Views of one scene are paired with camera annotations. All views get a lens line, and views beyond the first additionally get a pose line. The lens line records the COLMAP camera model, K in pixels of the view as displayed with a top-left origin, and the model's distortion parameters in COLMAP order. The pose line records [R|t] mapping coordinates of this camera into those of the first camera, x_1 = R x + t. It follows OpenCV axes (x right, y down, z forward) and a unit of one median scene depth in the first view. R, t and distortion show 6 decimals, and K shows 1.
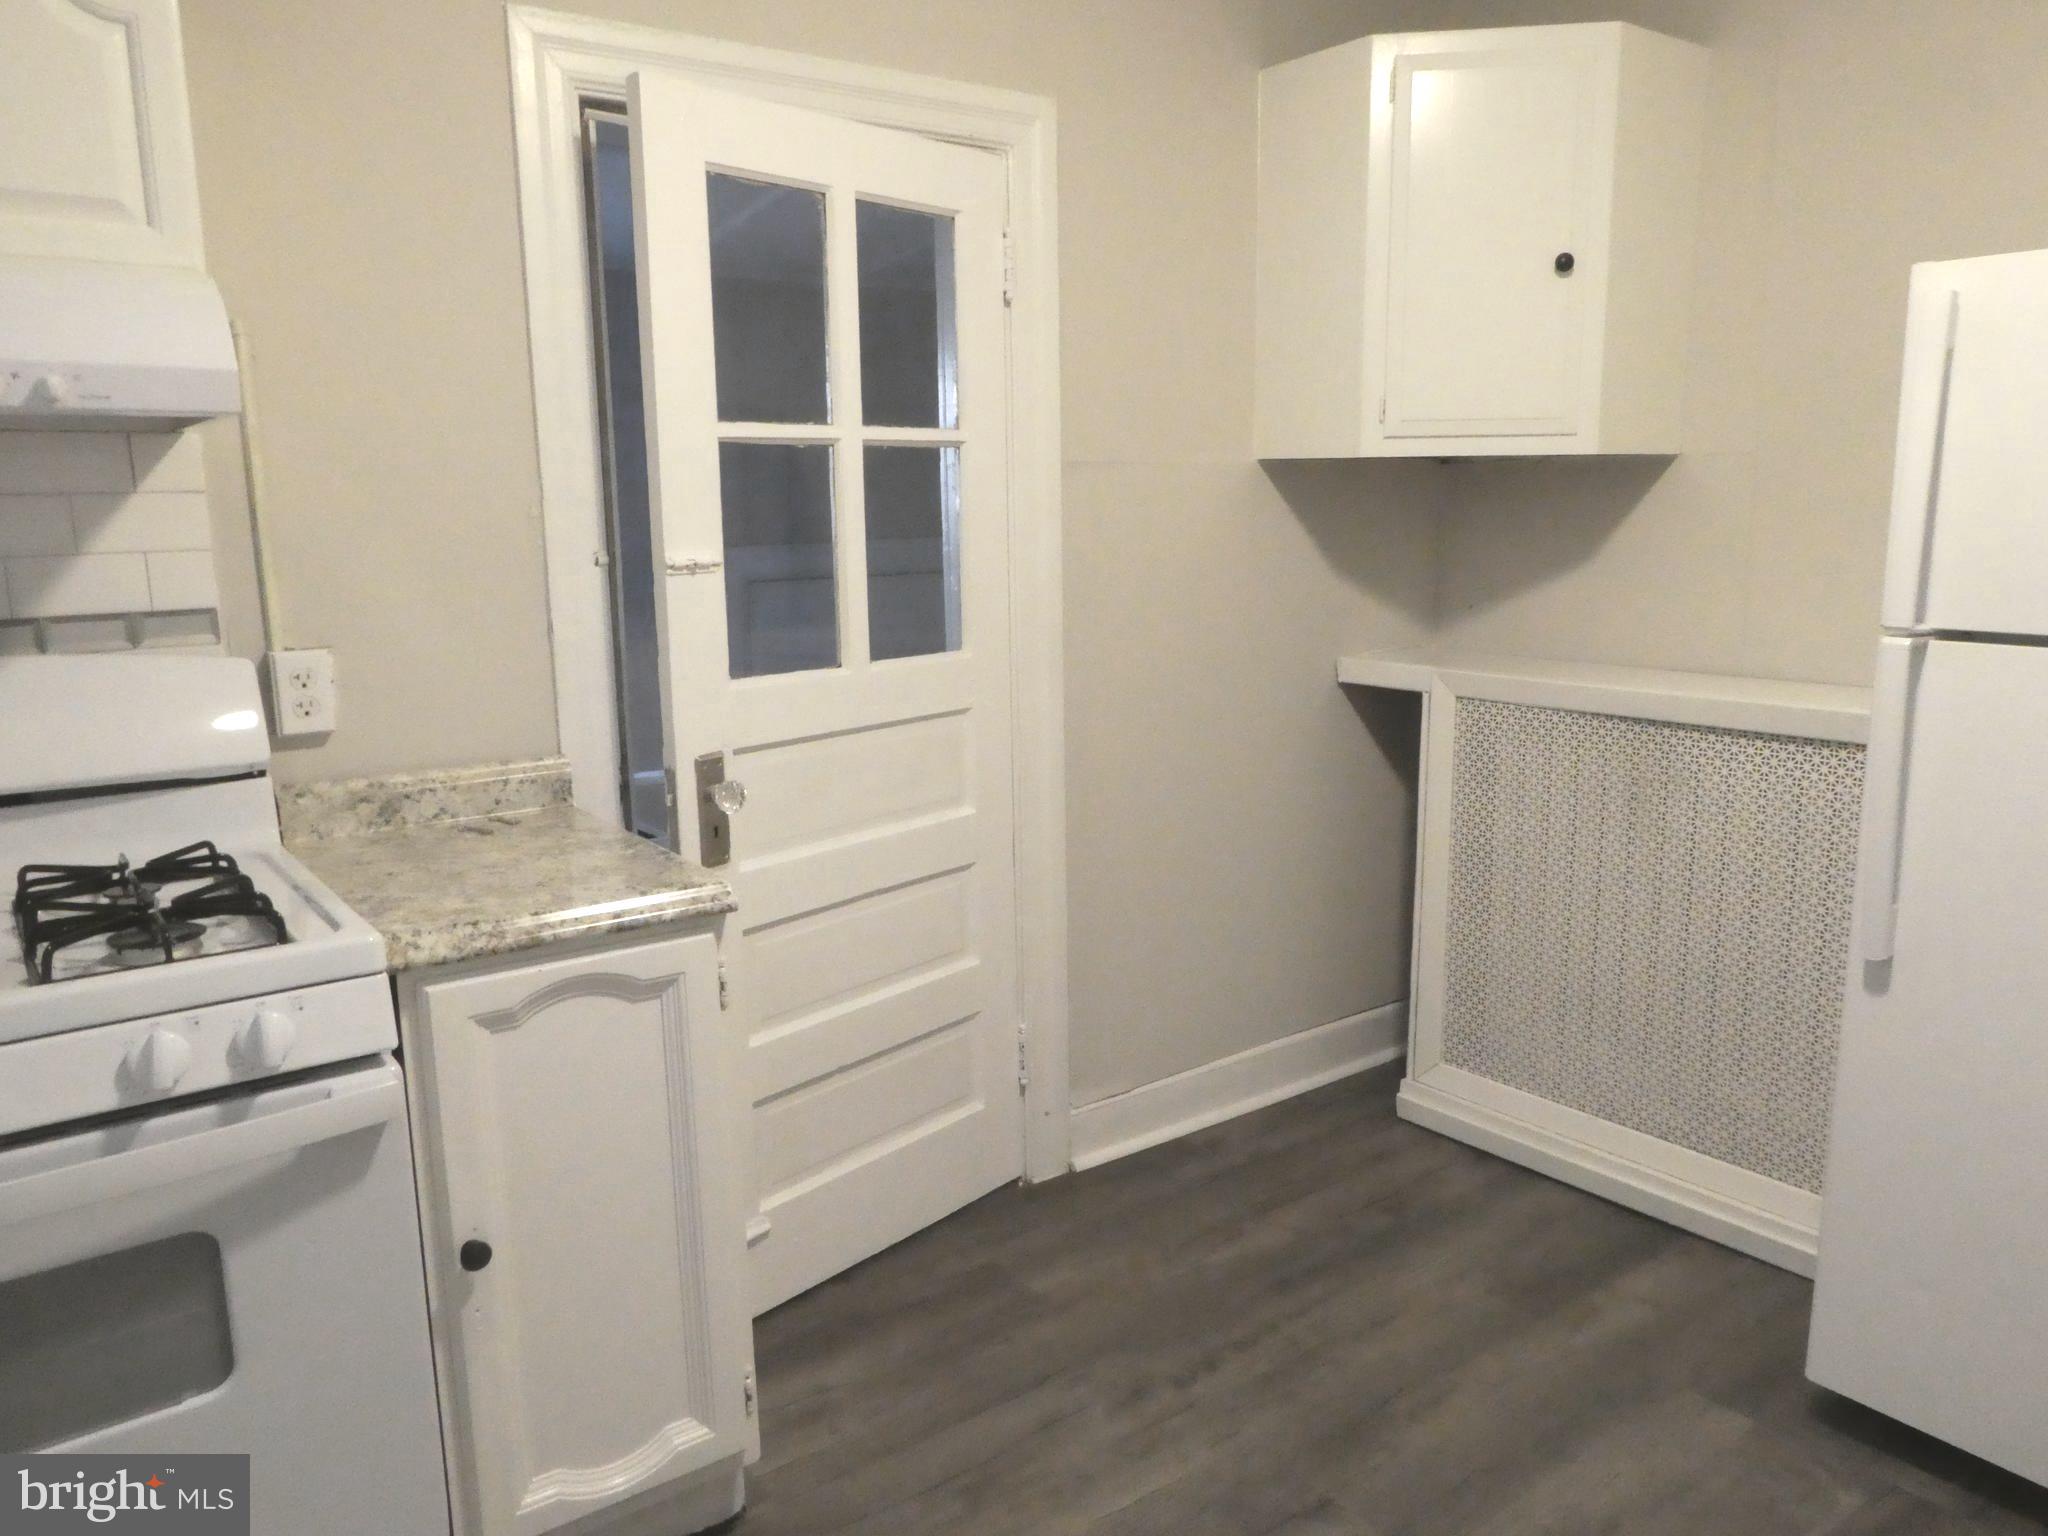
lens RADIAL K [[1467.9, 0, 1034.6], [0, 1467.9, 766.5], [0, 0, 1]] dist [-0.014481, -0.001358]
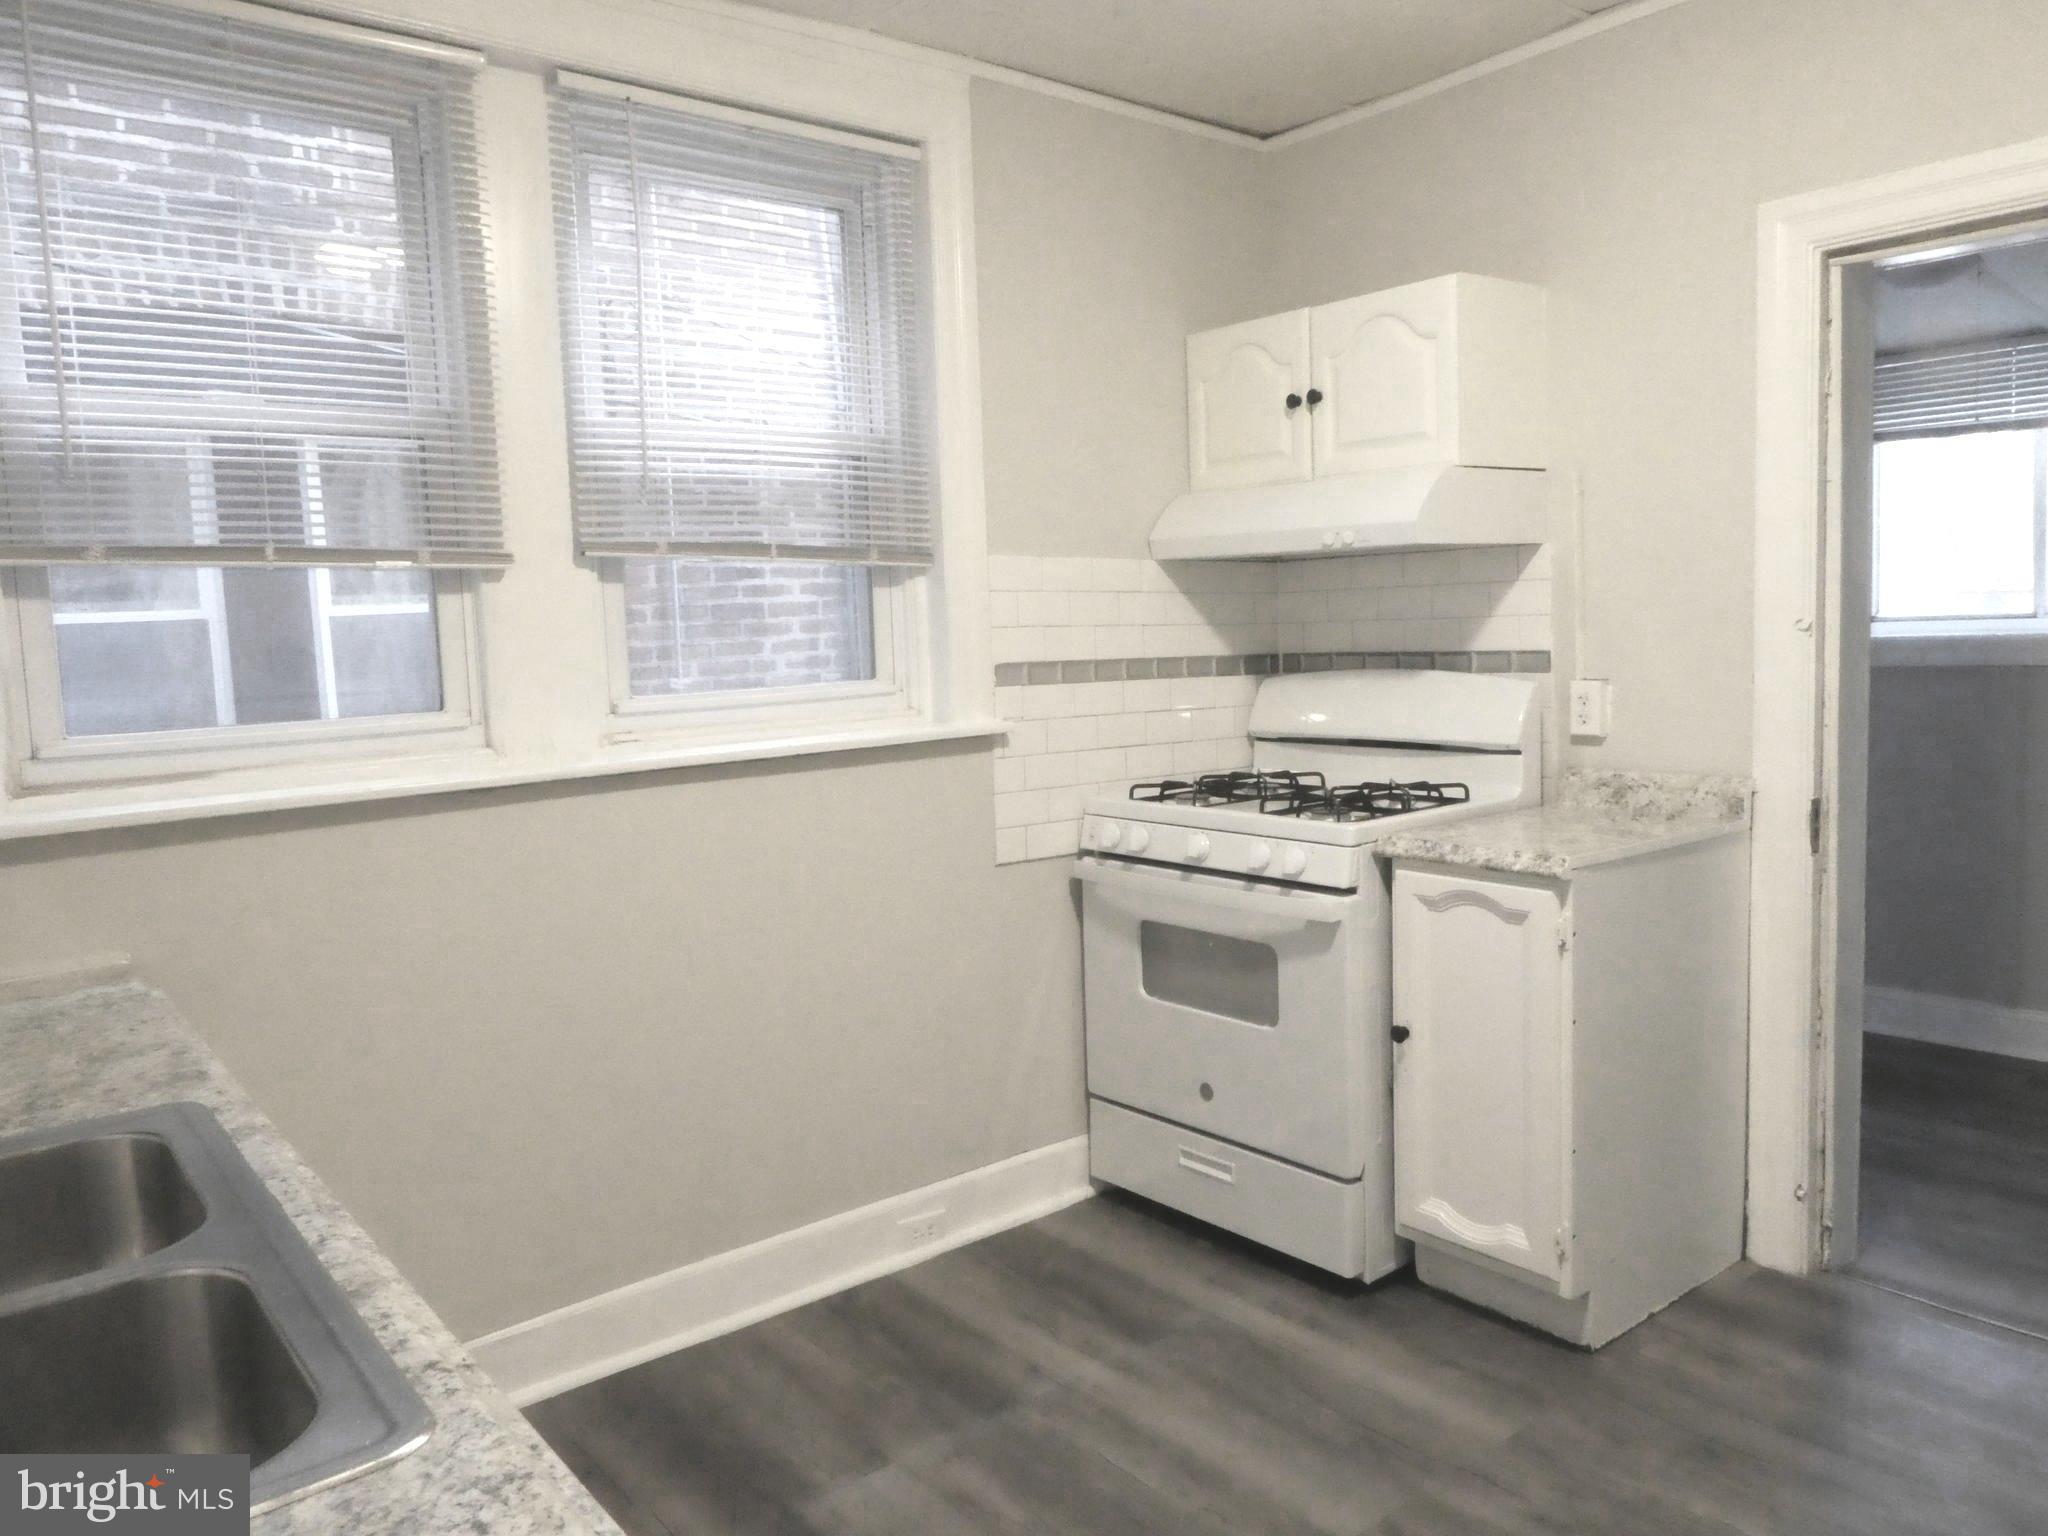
lens RADIAL K [[1467.9, 0, 1037.6], [0, 1467.9, 771.9], [0, 0, 1]] dist [-0.014481, -0.001358]
pose [[0.031519, 0.109660, -0.993469, 1.076550], [-0.138129, 0.984904, 0.104333, -0.070434], [0.989913, 0.133939, 0.046191, 0.401686]]
